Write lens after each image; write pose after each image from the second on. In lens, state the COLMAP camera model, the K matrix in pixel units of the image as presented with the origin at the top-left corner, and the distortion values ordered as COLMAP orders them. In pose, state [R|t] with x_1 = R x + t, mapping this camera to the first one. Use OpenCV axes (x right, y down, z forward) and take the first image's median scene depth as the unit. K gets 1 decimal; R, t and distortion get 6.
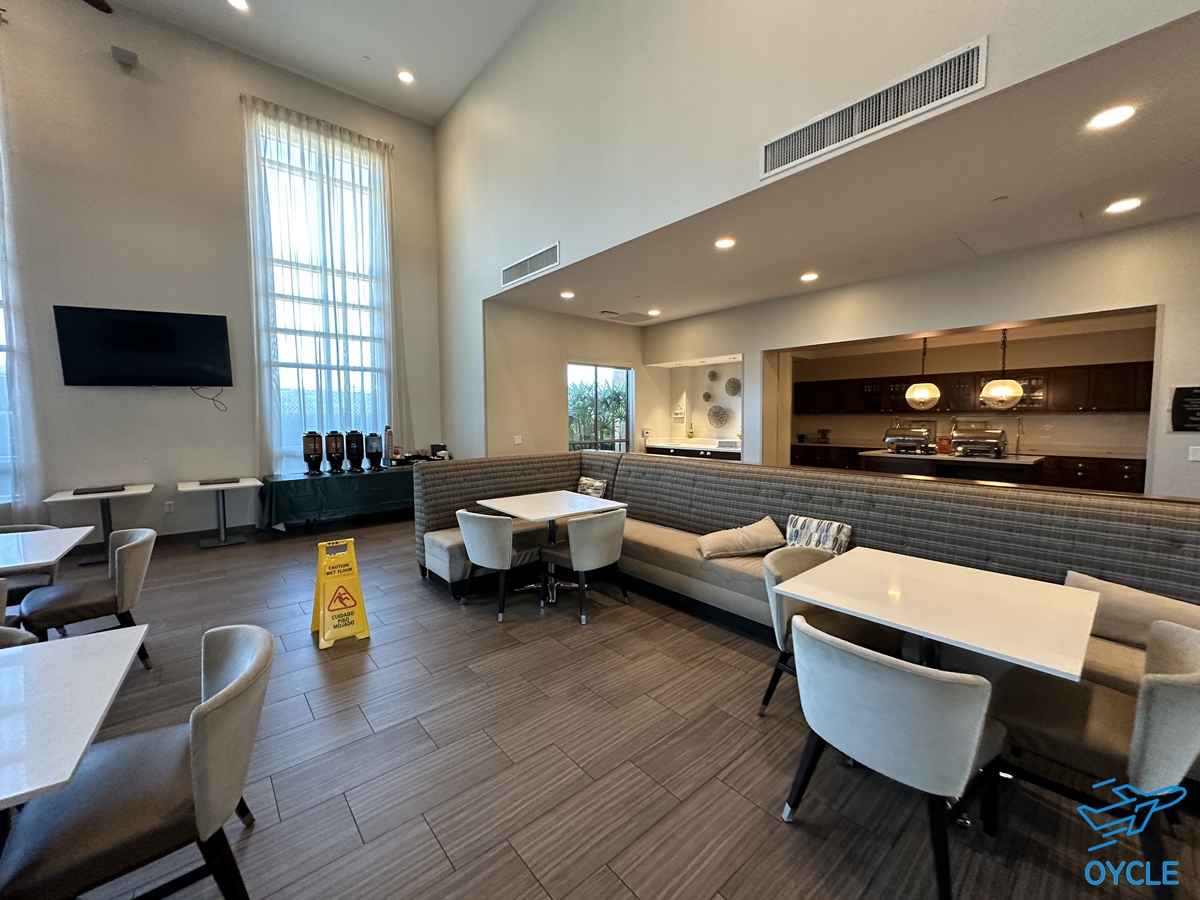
lens RADIAL K [[477.6, 0, 600.0], [0, 477.6, 450.0], [0, 0, 1]] dist [-0.002827, -0.000157]
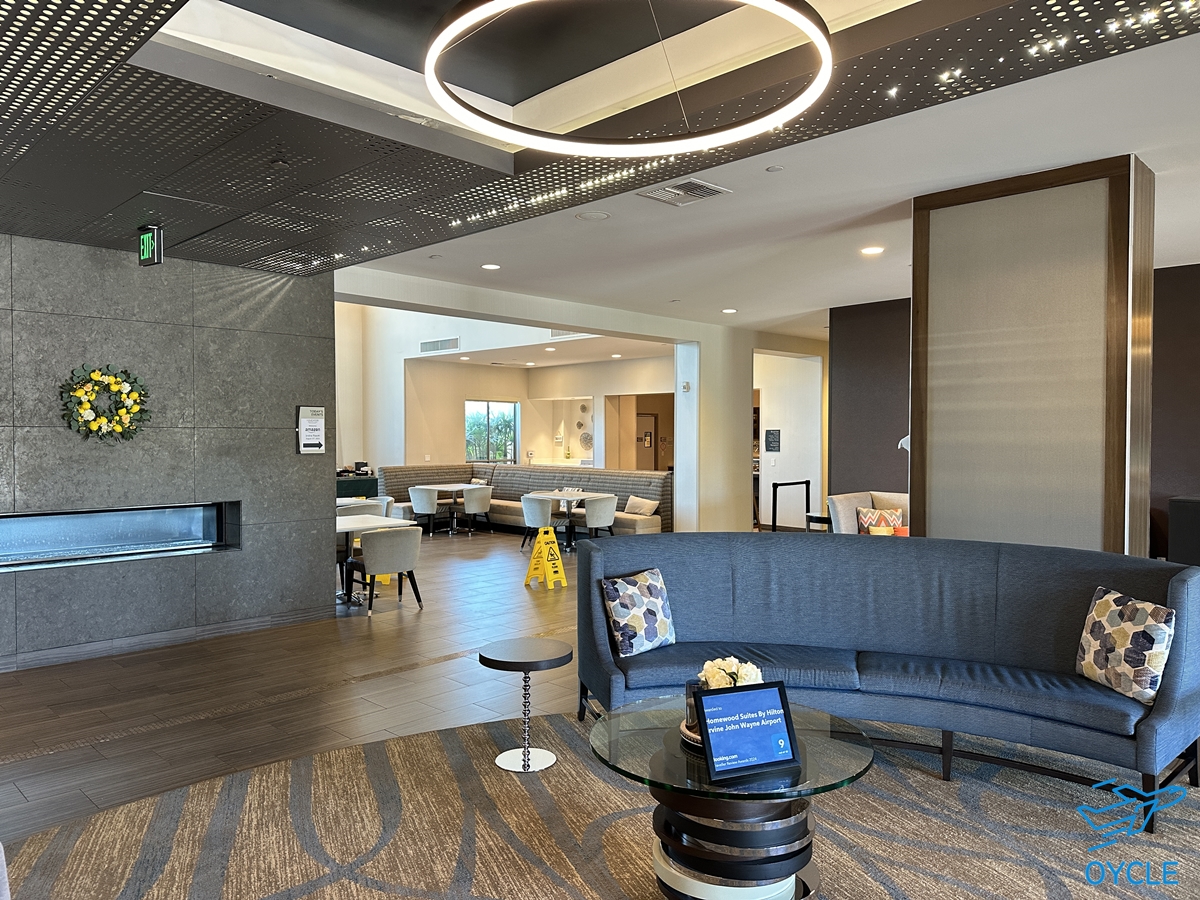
lens RADIAL K [[856.2, 0, 600.0], [0, 856.2, 450.0], [0, 0, 1]] dist [0.146535, -0.000168]
pose [[0.996596, 0.004247, 0.082336, 0.103436], [-0.000142, 0.998759, -0.049800, 0.069837], [-0.082445, 0.049619, 0.995360, -1.330566]]
